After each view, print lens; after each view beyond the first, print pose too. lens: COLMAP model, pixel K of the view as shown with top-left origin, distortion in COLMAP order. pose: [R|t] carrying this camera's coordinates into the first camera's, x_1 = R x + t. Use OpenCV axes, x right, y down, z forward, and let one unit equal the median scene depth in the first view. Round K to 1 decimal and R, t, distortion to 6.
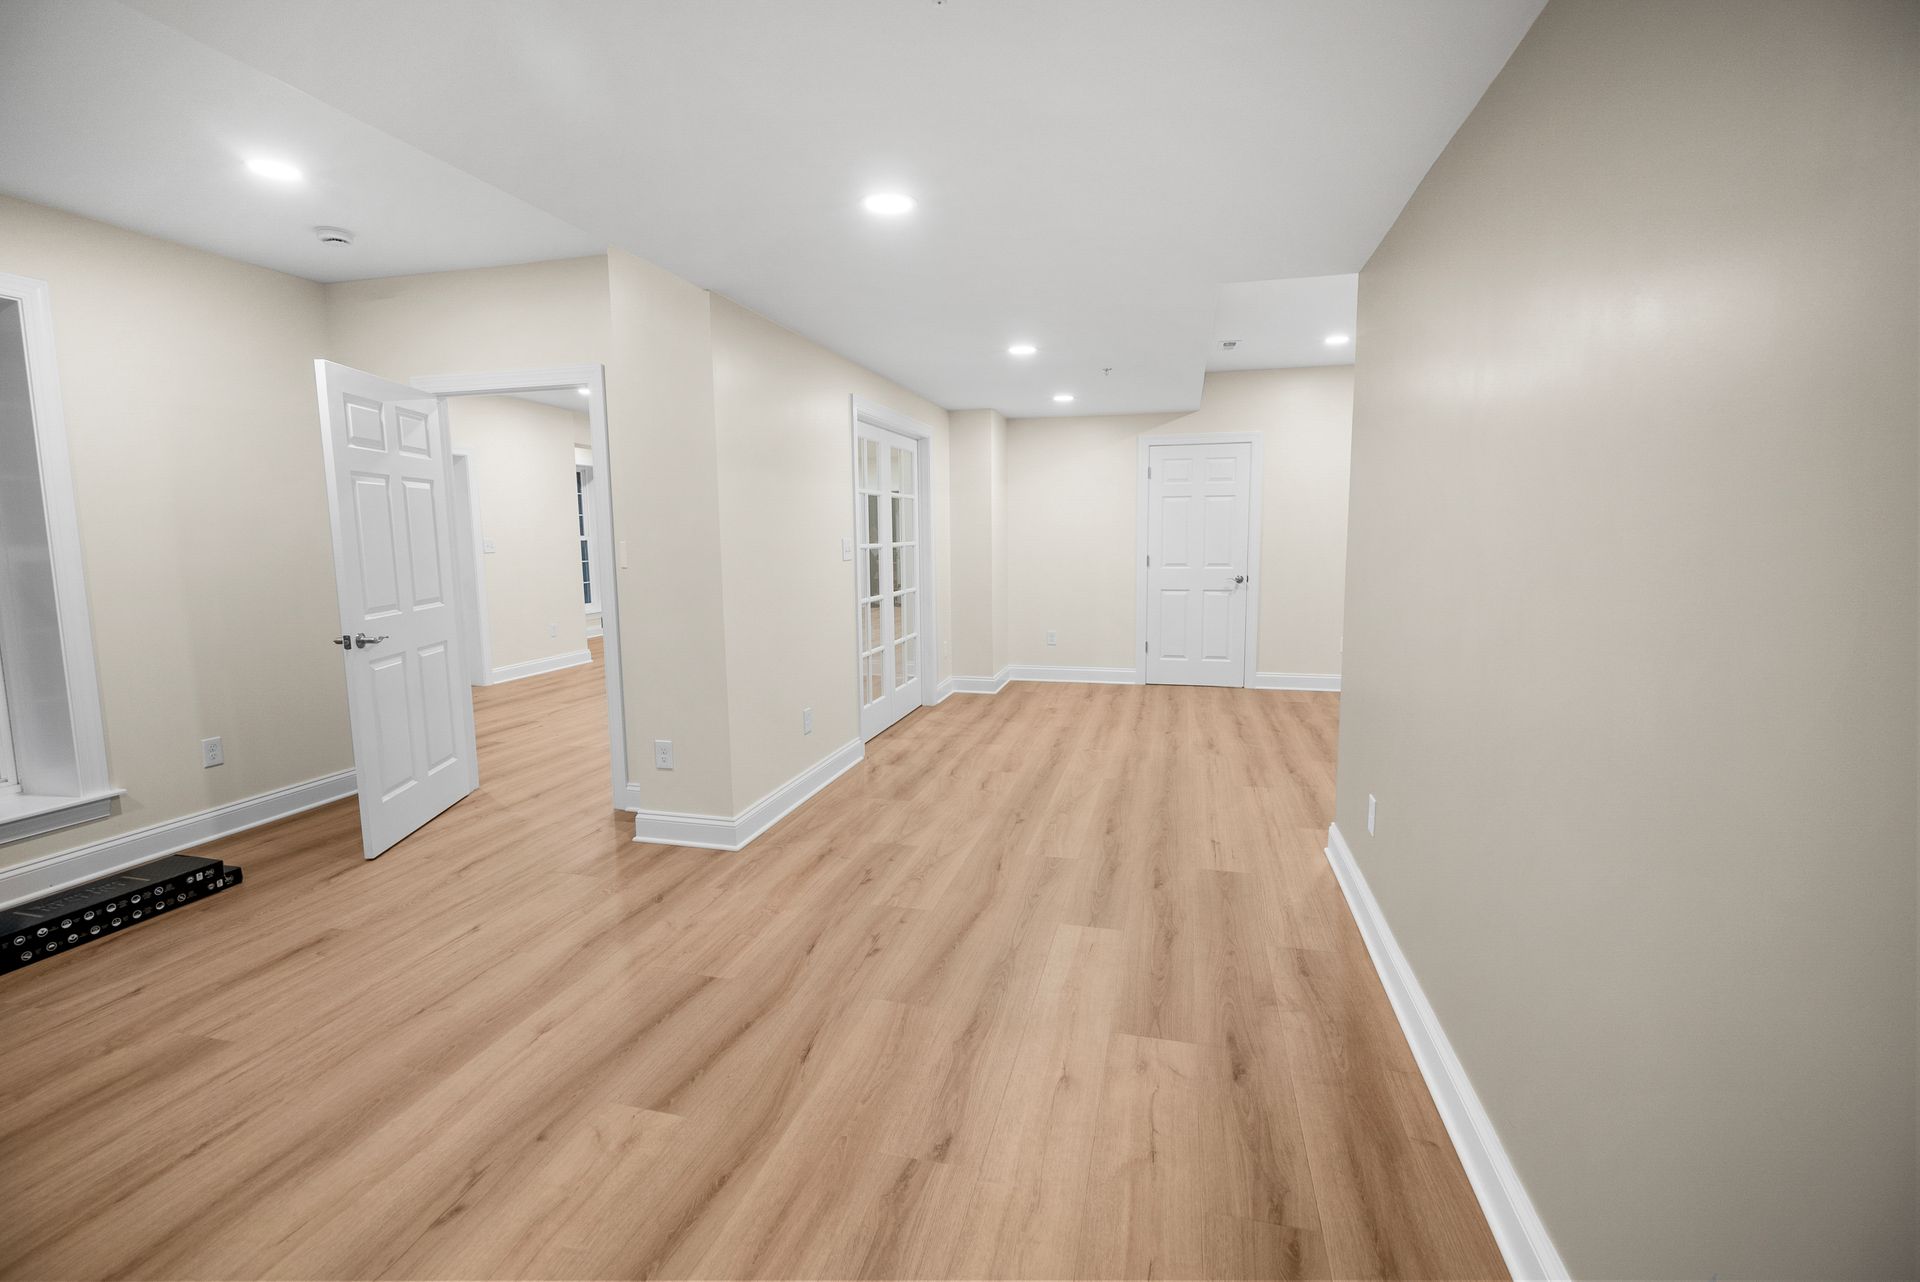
lens RADIAL K [[872.6, 0, 961.8], [0, 872.6, 636.1], [0, 0, 1]] dist [-0.003647, 0.001192]
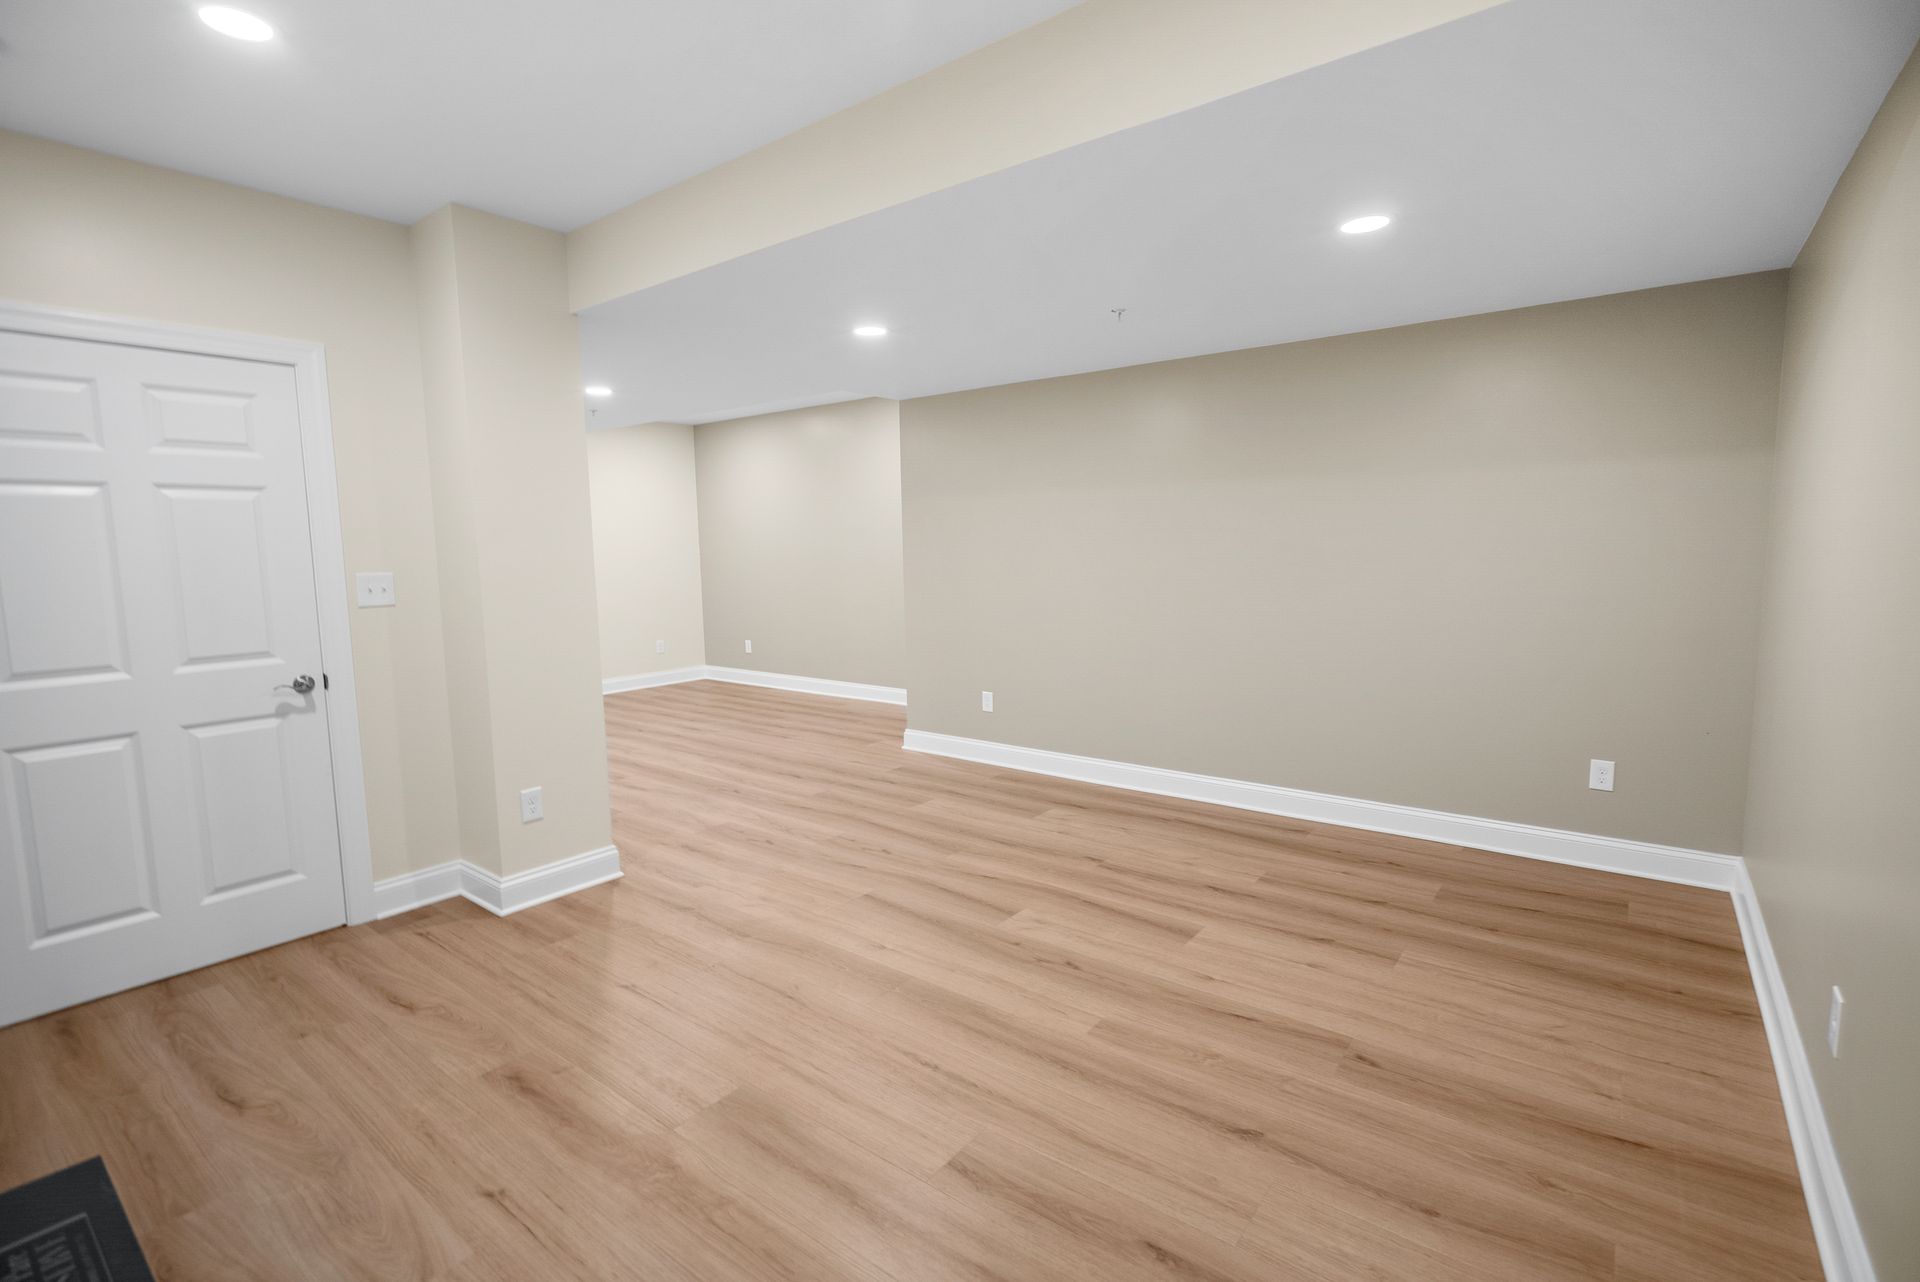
lens RADIAL K [[872.6, 0, 961.8], [0, 872.6, 636.1], [0, 0, 1]] dist [-0.003647, 0.001192]
pose [[0.400699, -0.096353, 0.911129, -1.132962], [0.122842, 0.991126, 0.050789, -0.033691], [-0.907937, 0.091573, 0.408980, 0.244663]]
